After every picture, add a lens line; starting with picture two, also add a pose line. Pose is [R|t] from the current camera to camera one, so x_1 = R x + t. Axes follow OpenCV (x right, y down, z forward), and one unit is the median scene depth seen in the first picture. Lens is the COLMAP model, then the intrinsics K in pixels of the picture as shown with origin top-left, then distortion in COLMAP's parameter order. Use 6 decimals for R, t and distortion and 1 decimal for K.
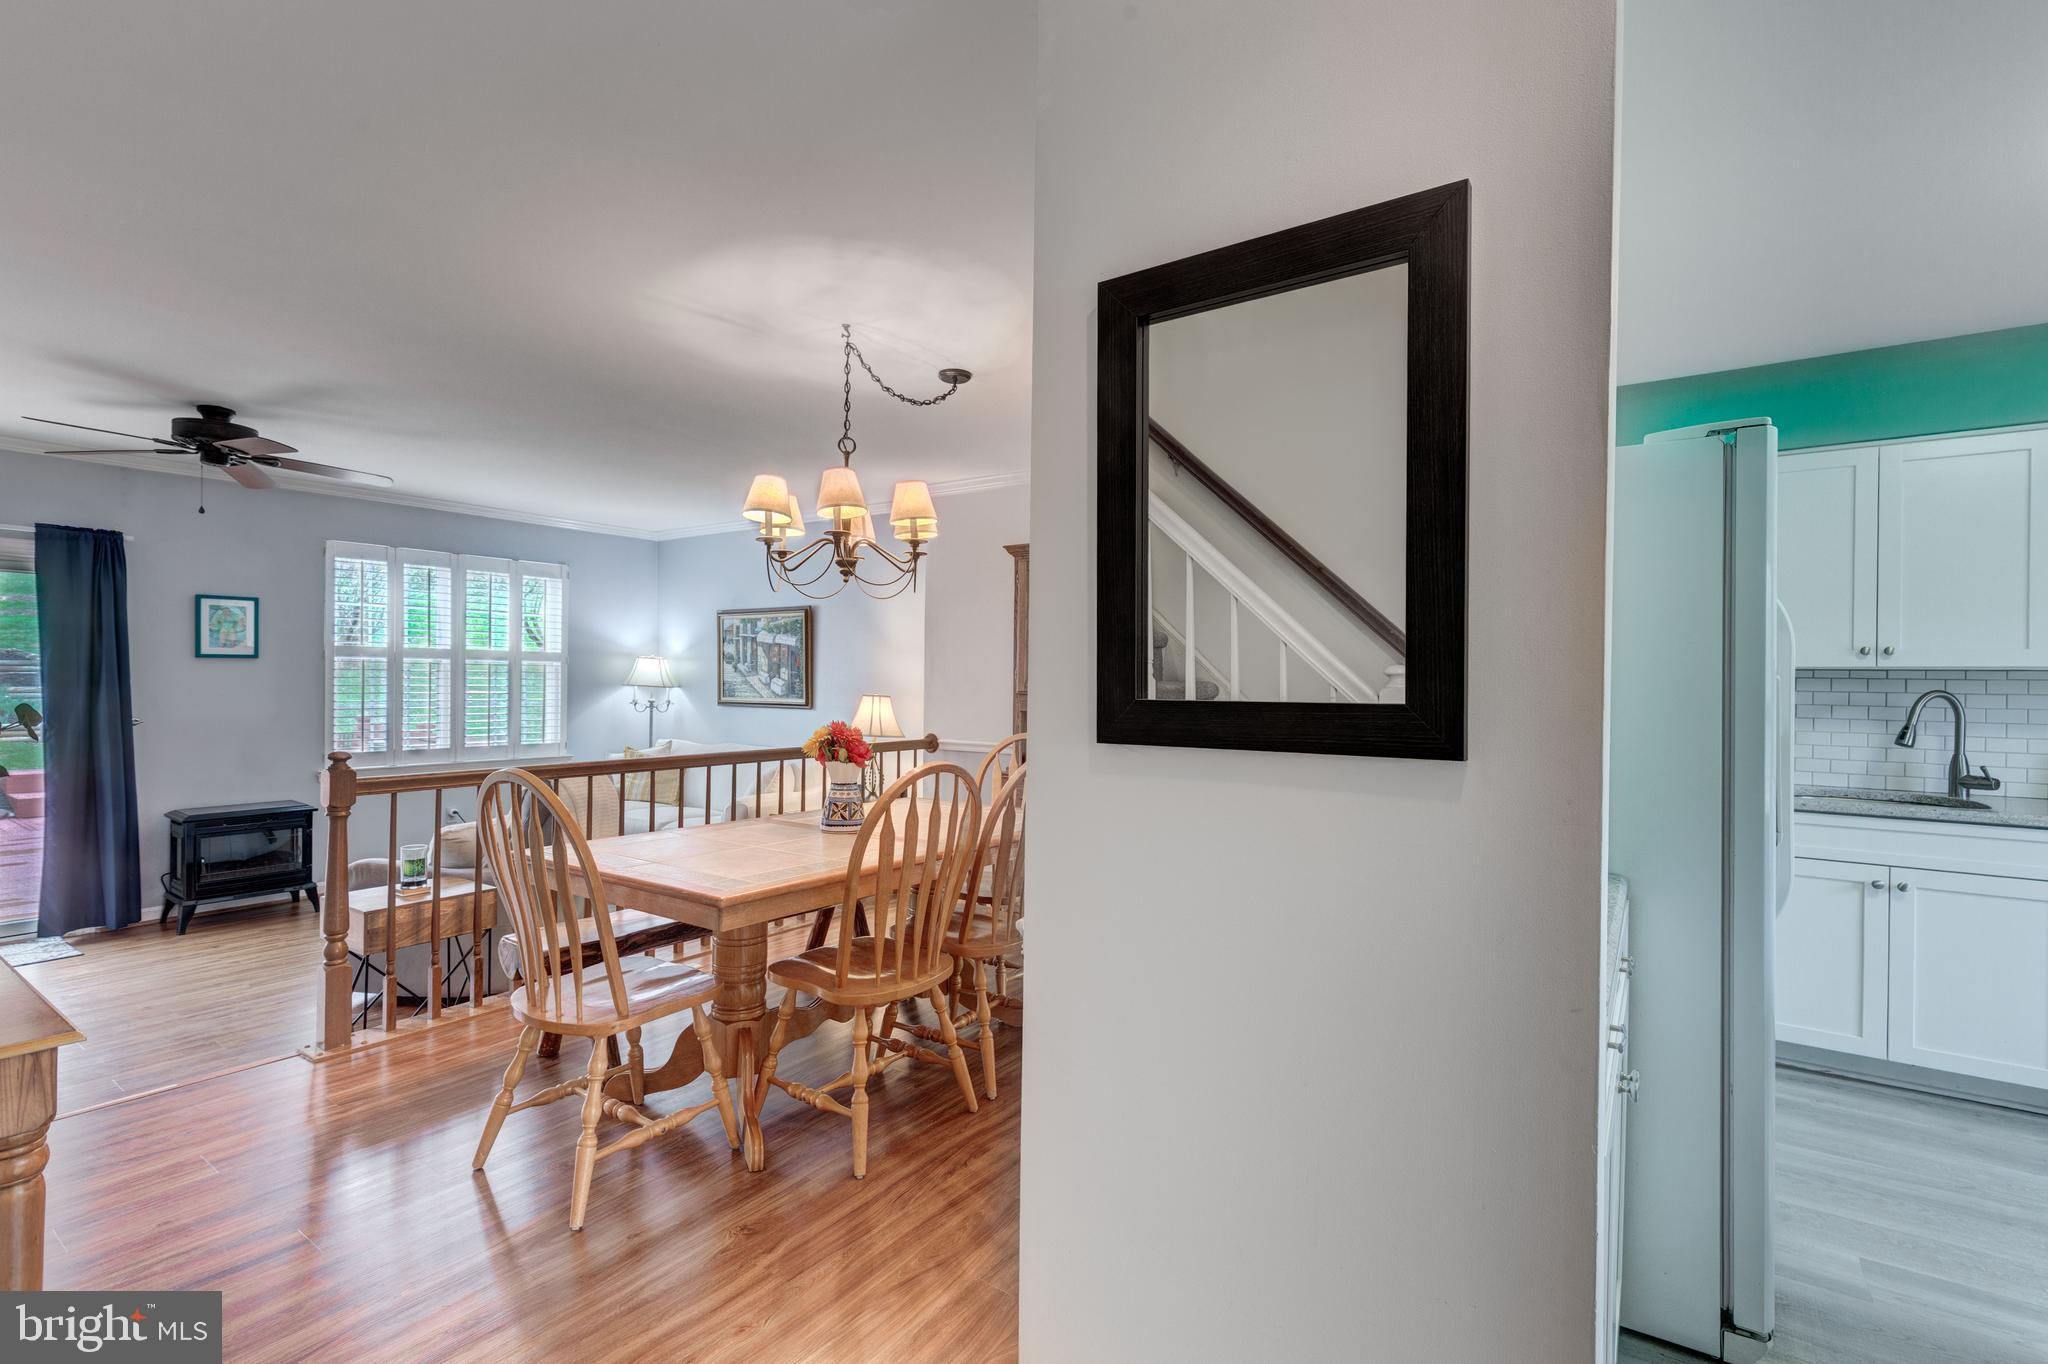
lens RADIAL K [[932.5, 0, 1009.0], [0, 932.5, 692.6], [0, 0, 1]] dist [0.012932, -0.003365]
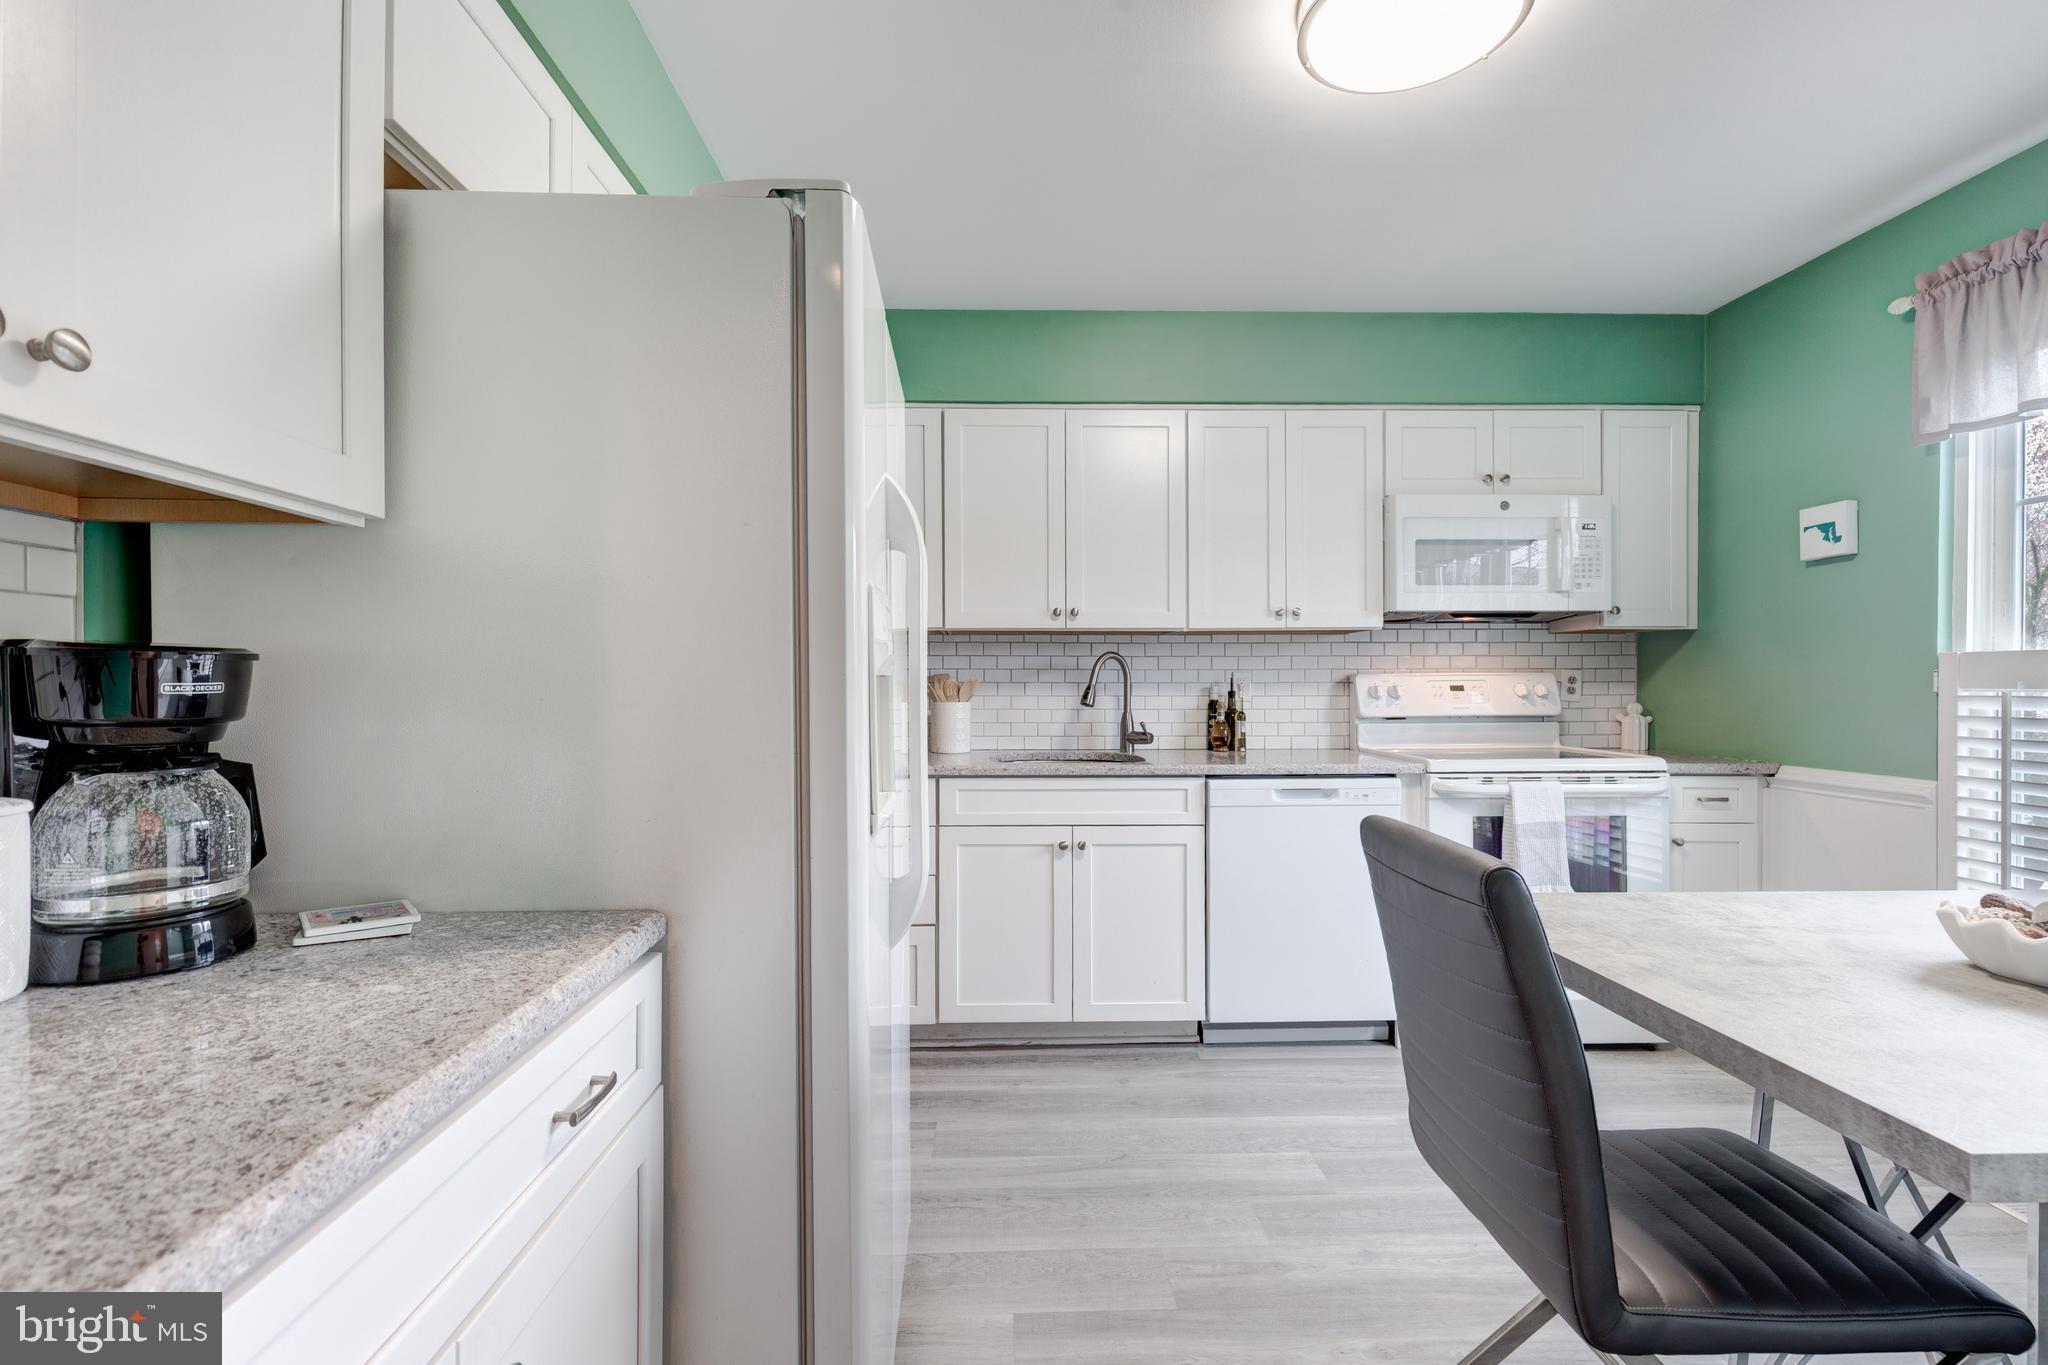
lens RADIAL K [[932.5, 0, 1023.8], [0, 932.5, 699.9], [0, 0, 1]] dist [0.012932, -0.003365]
pose [[0.800517, -0.020218, 0.598969, 0.282460], [0.015170, 0.999794, 0.013473, 0.035146], [-0.599118, -0.001700, 0.800659, 0.223605]]
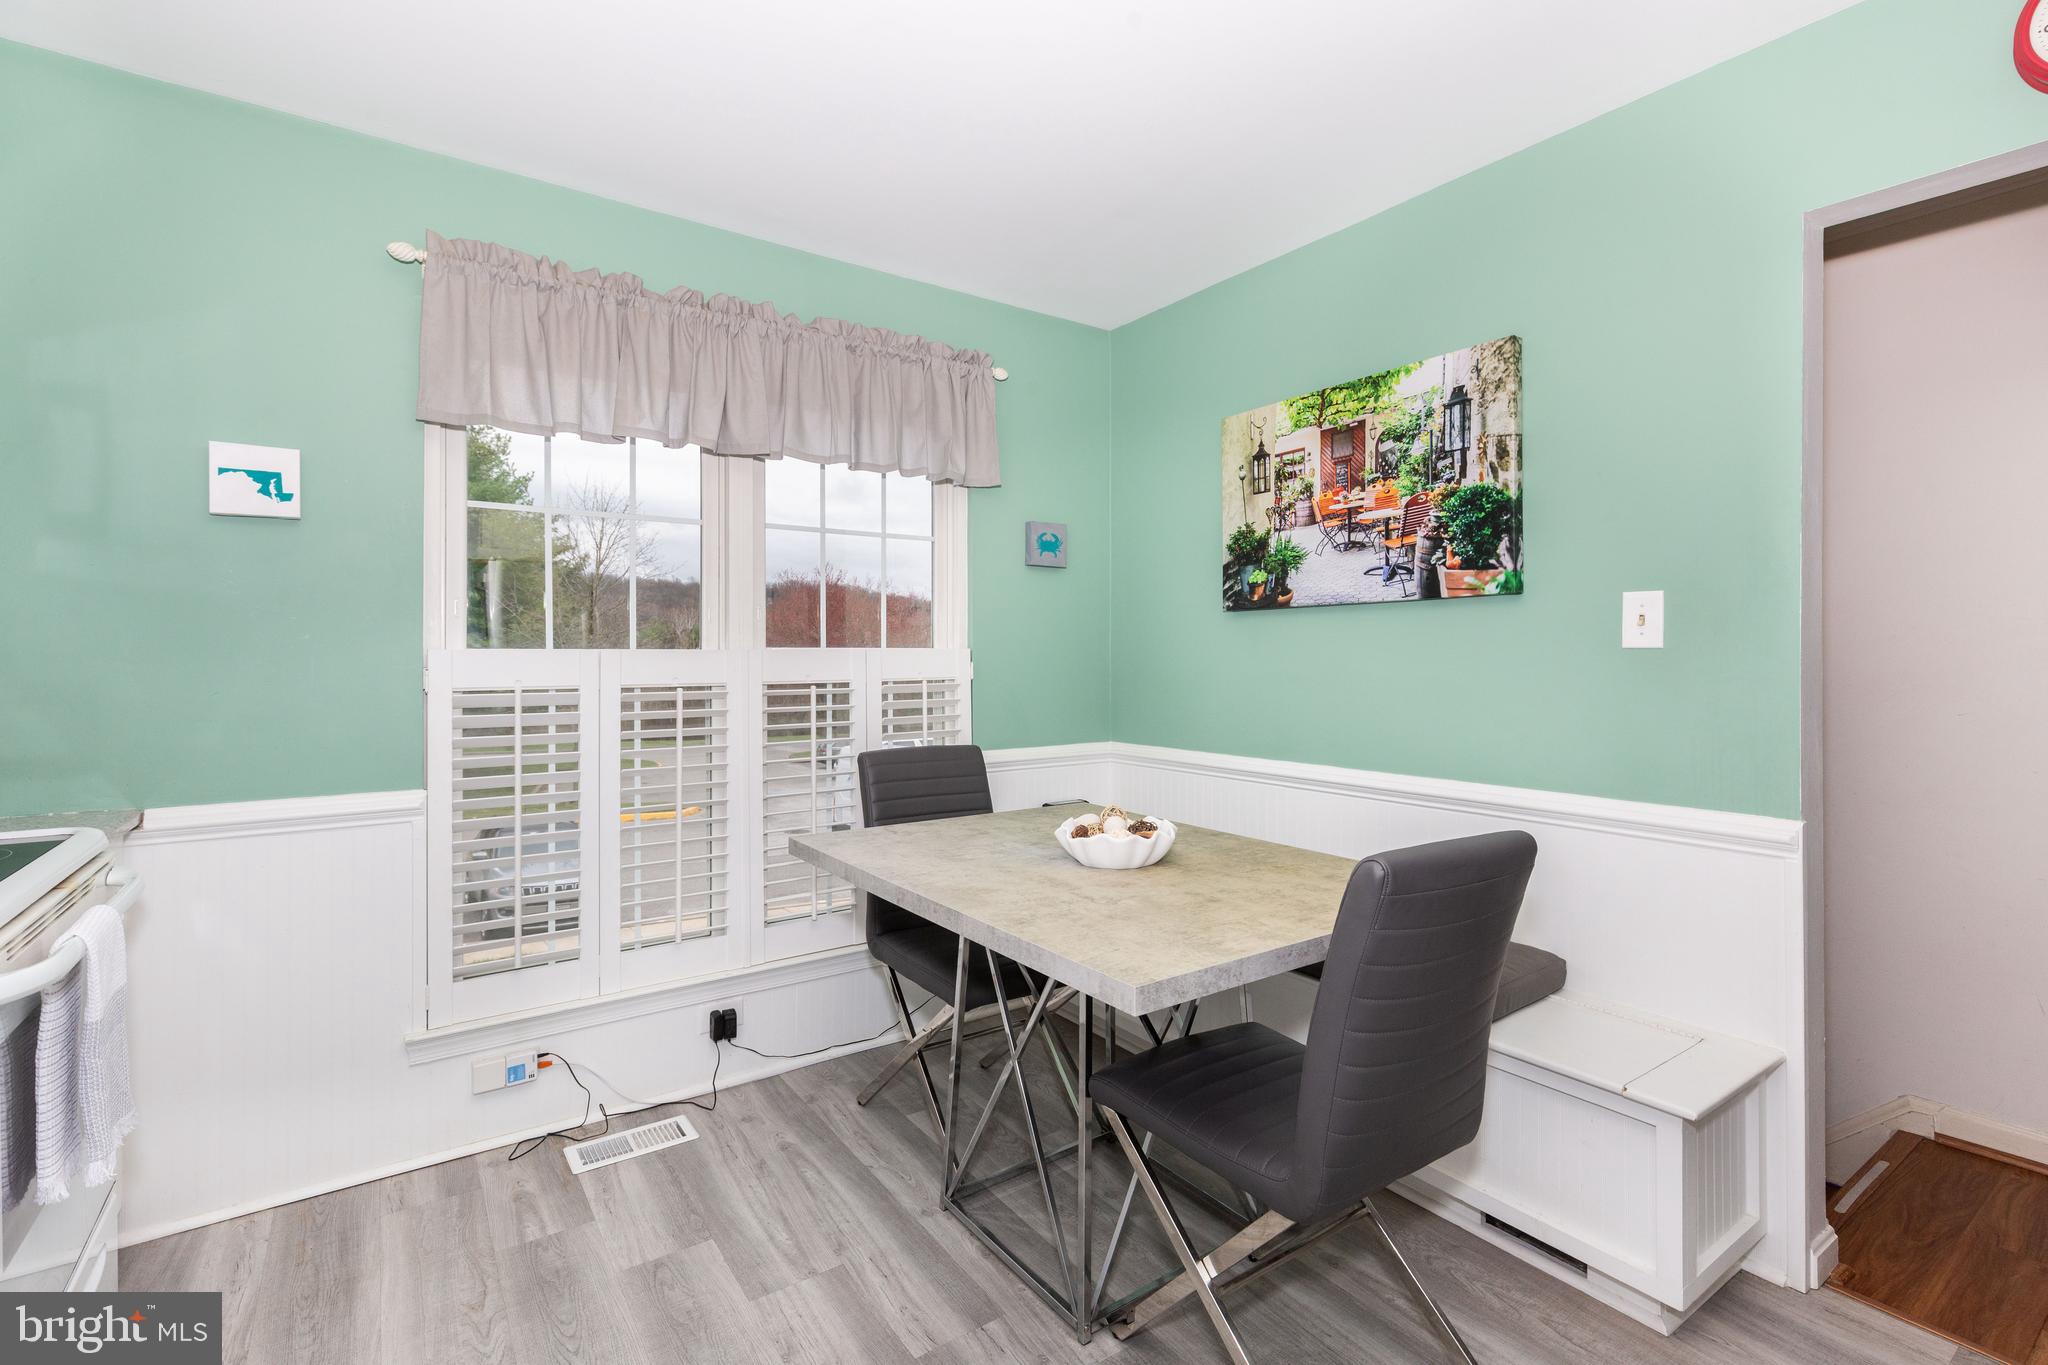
lens RADIAL K [[932.5, 0, 1010.8], [0, 932.5, 654.4], [0, 0, 1]] dist [0.012932, -0.003365]
pose [[-0.936135, -0.016403, 0.351258, 0.649317], [-0.010892, 0.999785, 0.017659, 0.005953], [-0.351472, 0.012705, -0.936112, 0.800838]]
